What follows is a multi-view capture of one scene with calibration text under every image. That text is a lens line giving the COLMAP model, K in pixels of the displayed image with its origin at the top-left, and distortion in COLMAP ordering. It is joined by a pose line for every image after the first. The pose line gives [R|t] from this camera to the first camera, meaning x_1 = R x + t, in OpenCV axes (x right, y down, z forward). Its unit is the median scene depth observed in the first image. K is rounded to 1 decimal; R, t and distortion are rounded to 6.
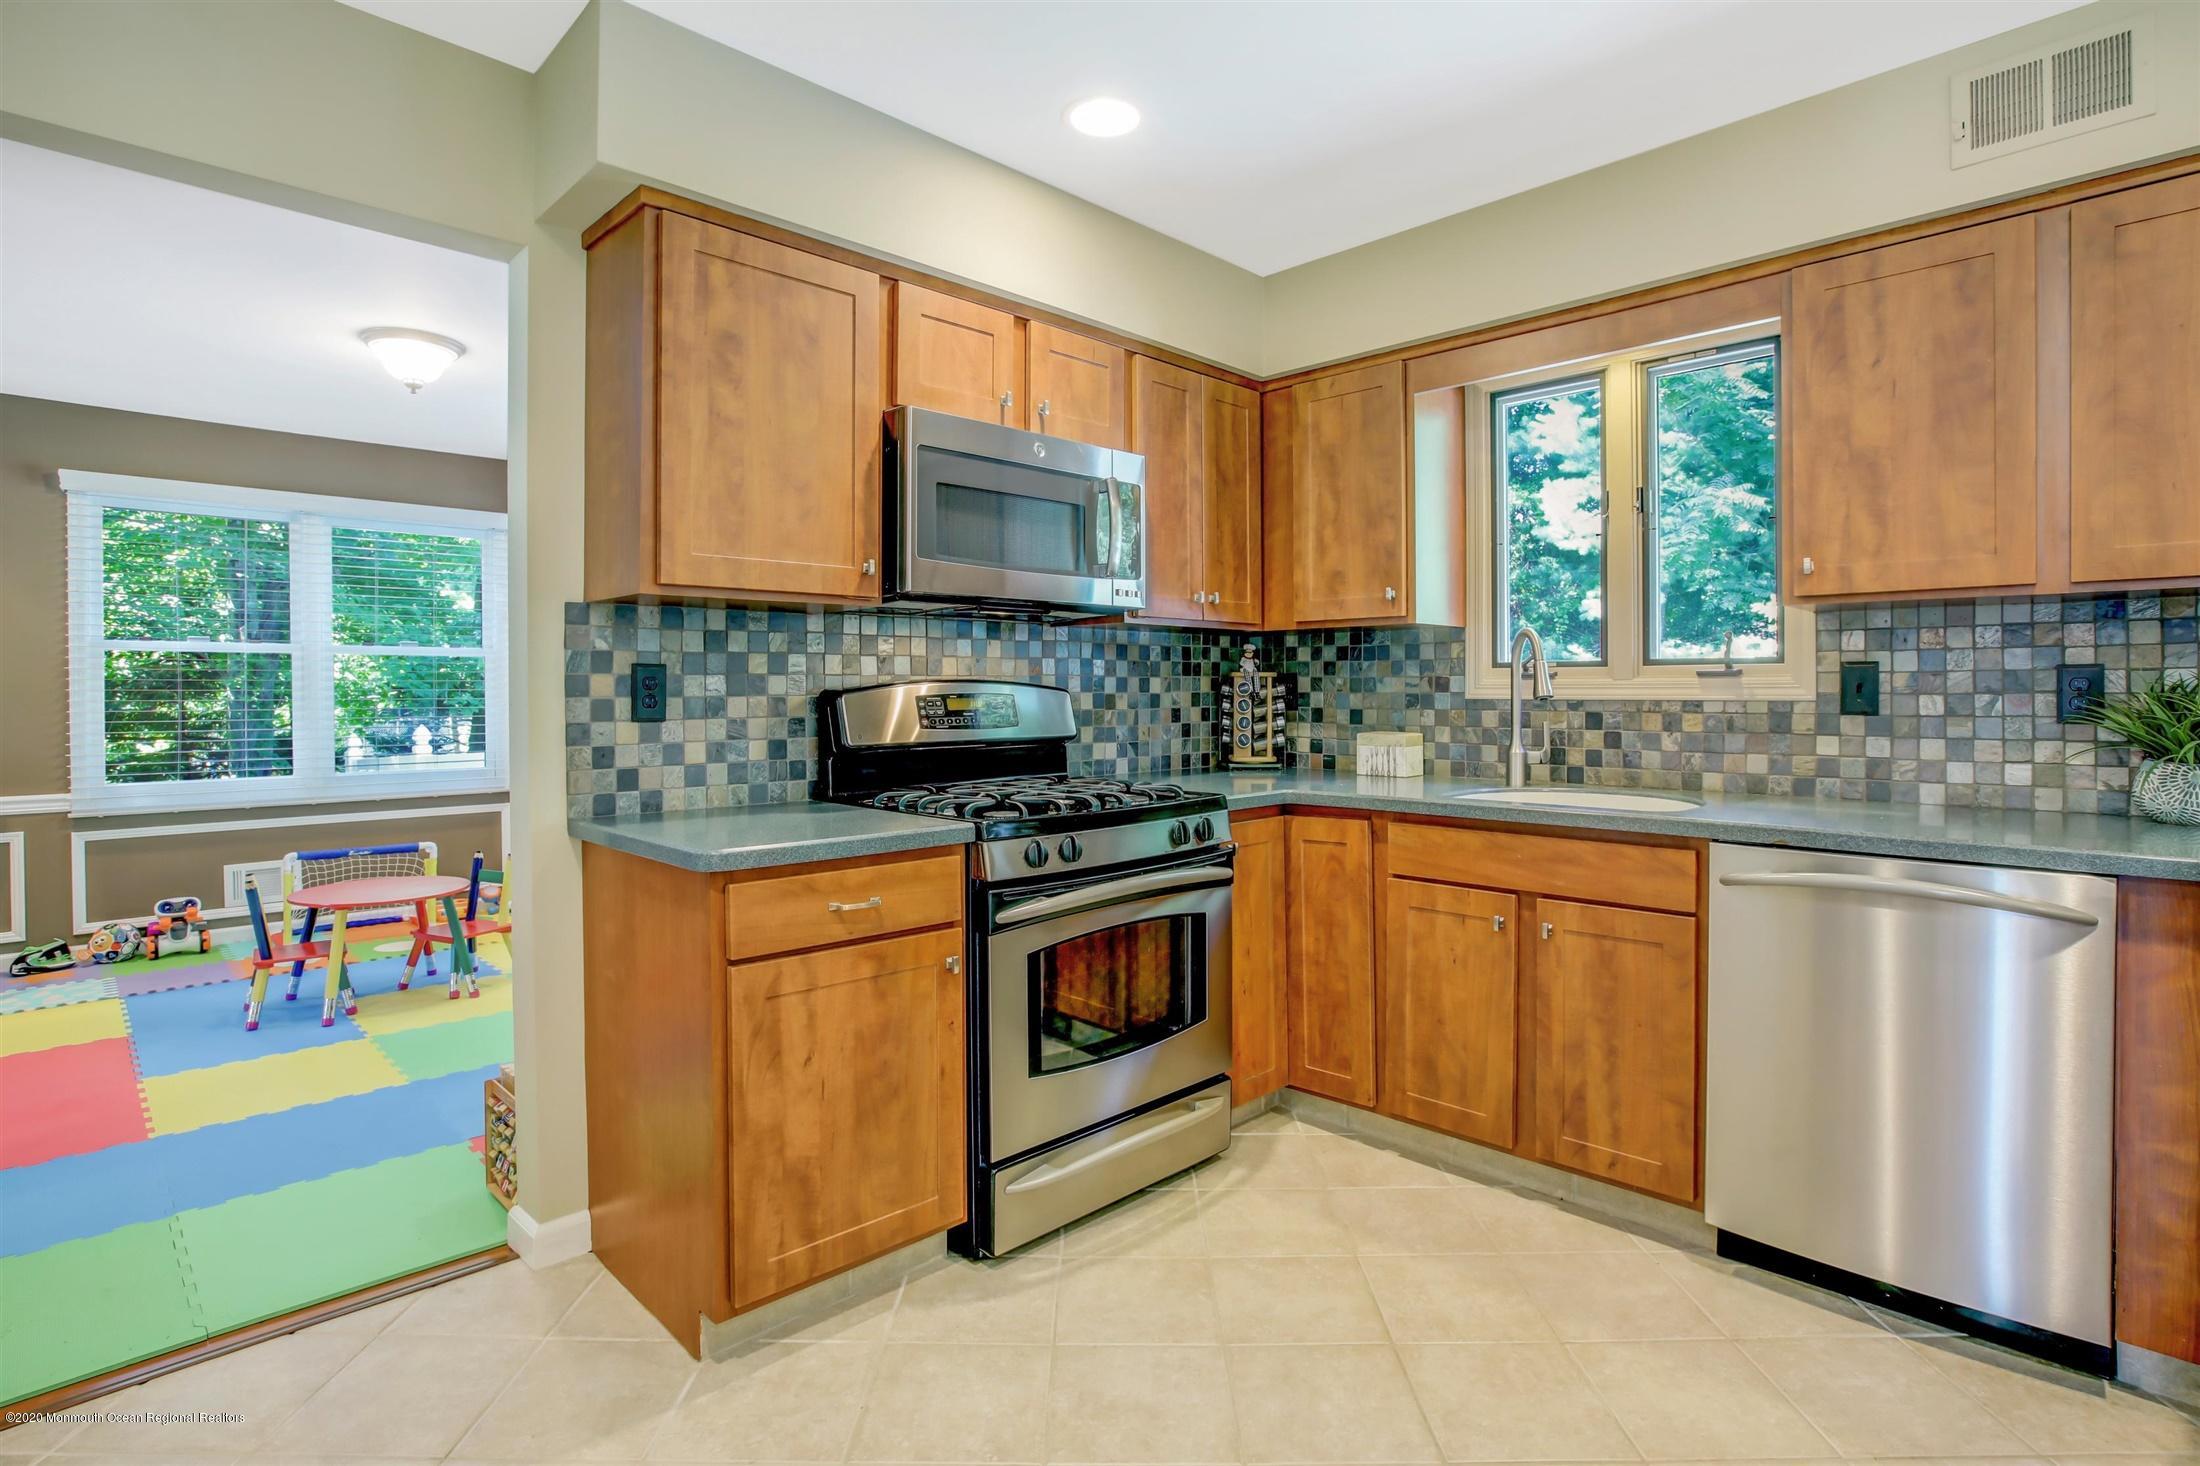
lens RADIAL K [[1099.1, 0, 1089.6], [0, 1099.1, 692.3], [0, 0, 1]] dist [-0.059510, 0.027397]
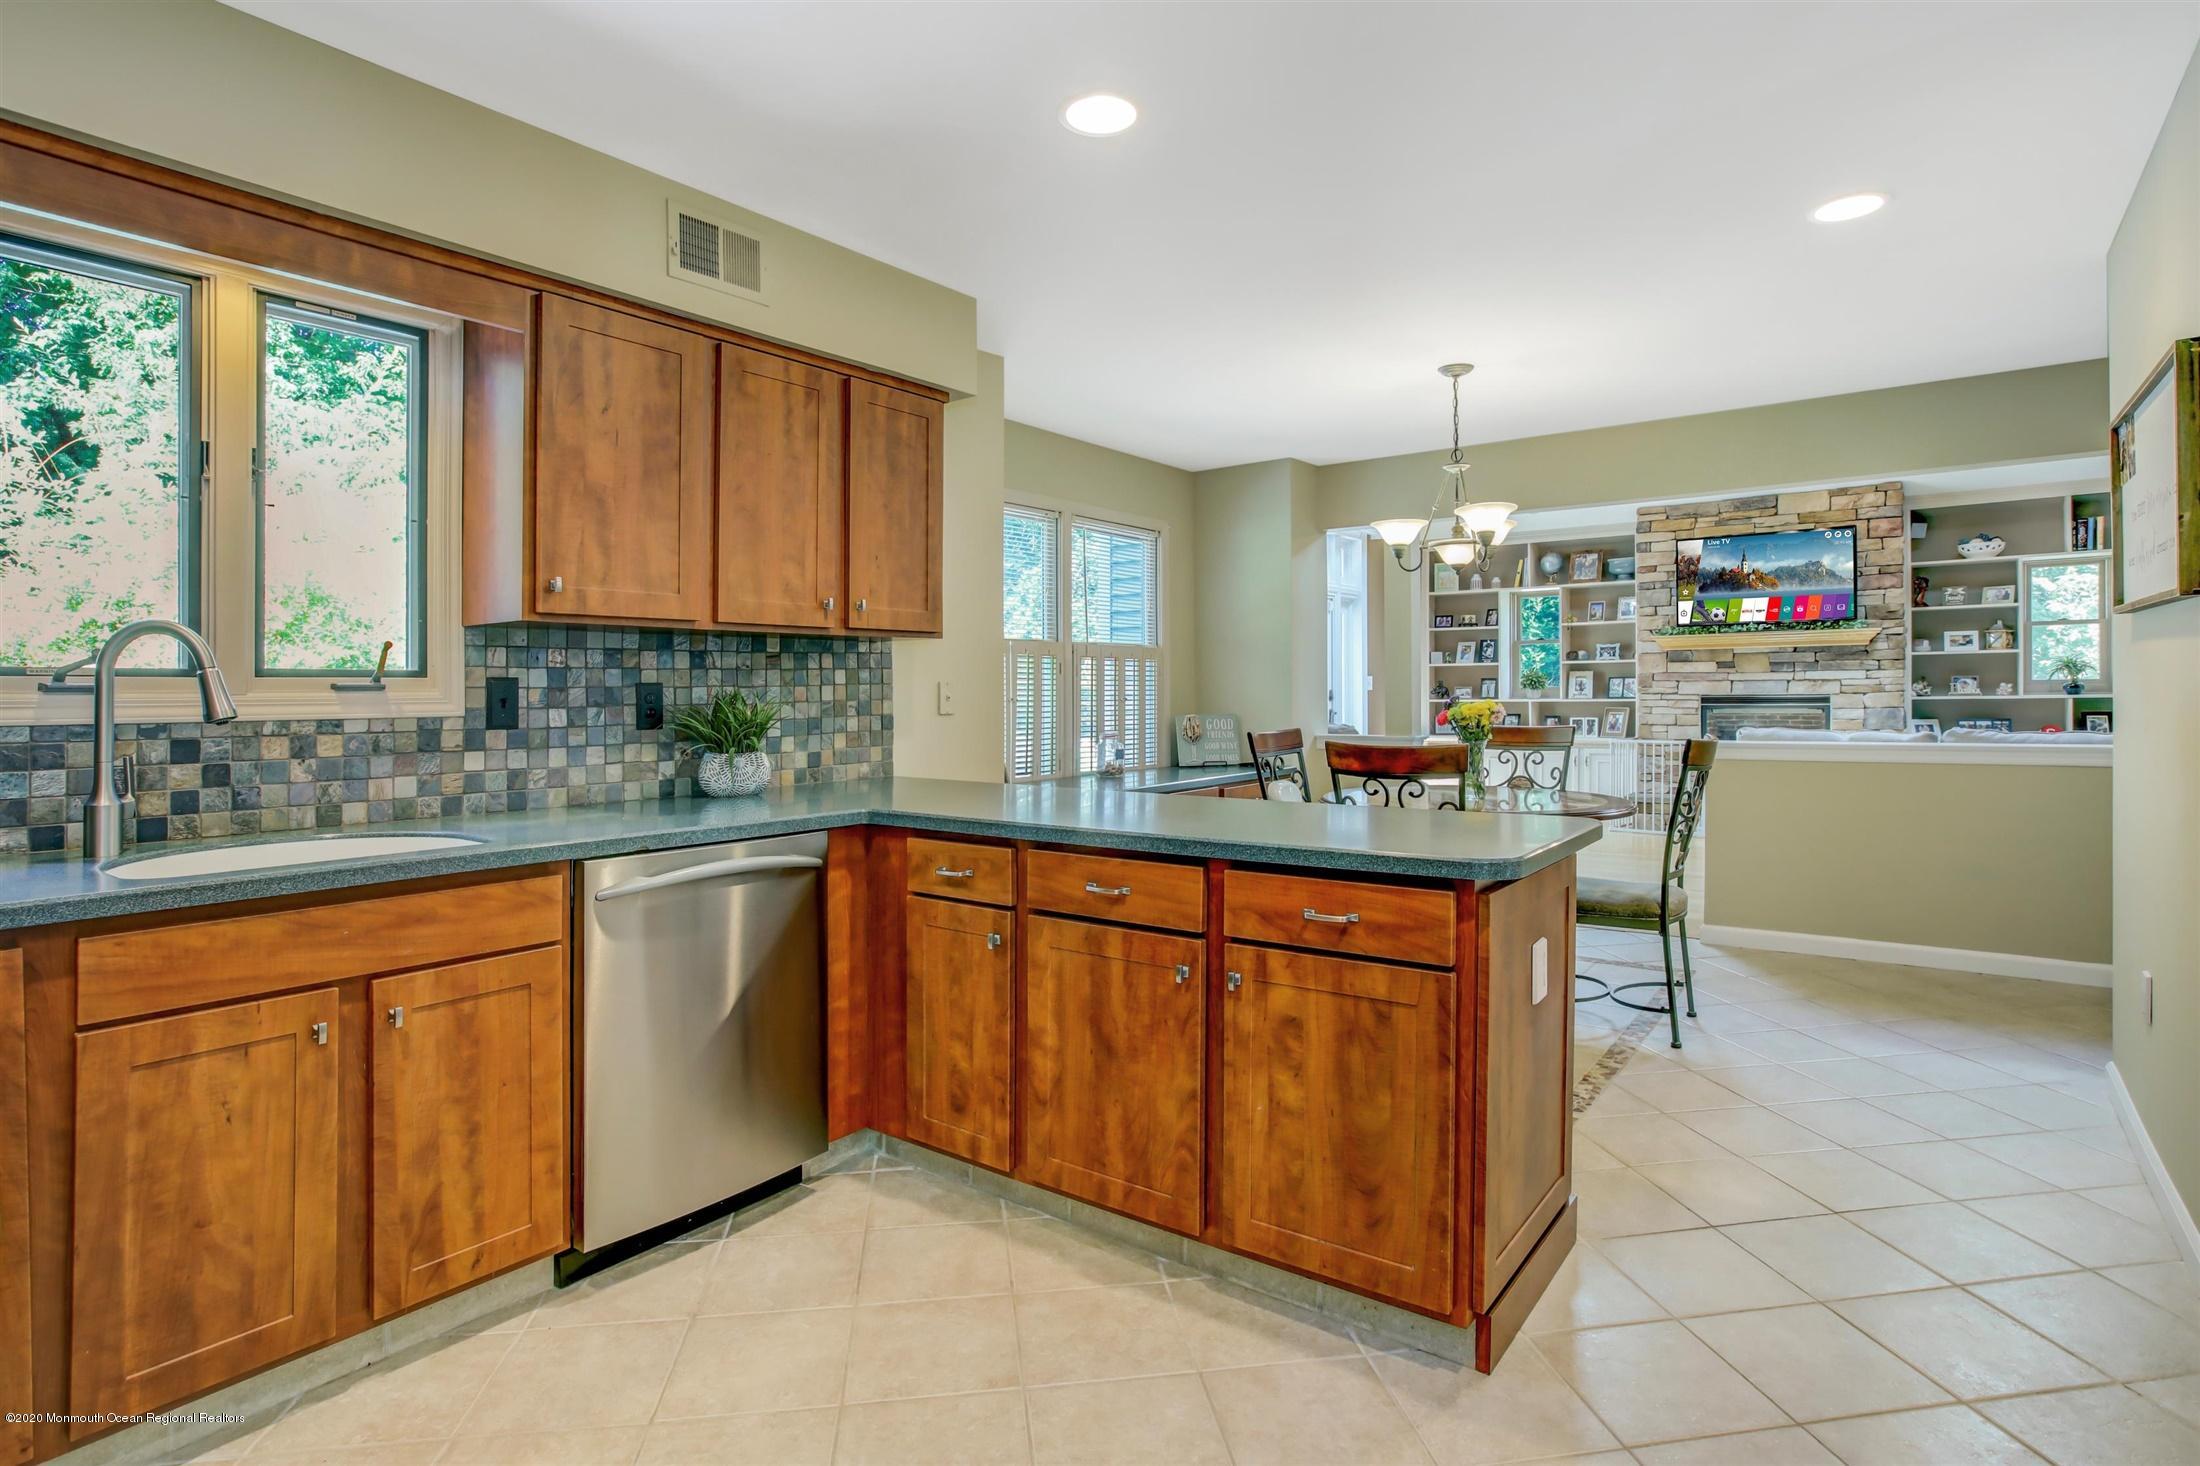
lens RADIAL K [[1099.1, 0, 1089.6], [0, 1099.1, 692.3], [0, 0, 1]] dist [-0.059510, 0.027397]
pose [[-0.147646, 0.003423, 0.989034, -0.400638], [0.012106, 0.999925, -0.001654, -0.005927], [-0.988966, 0.011729, -0.147676, 0.597122]]
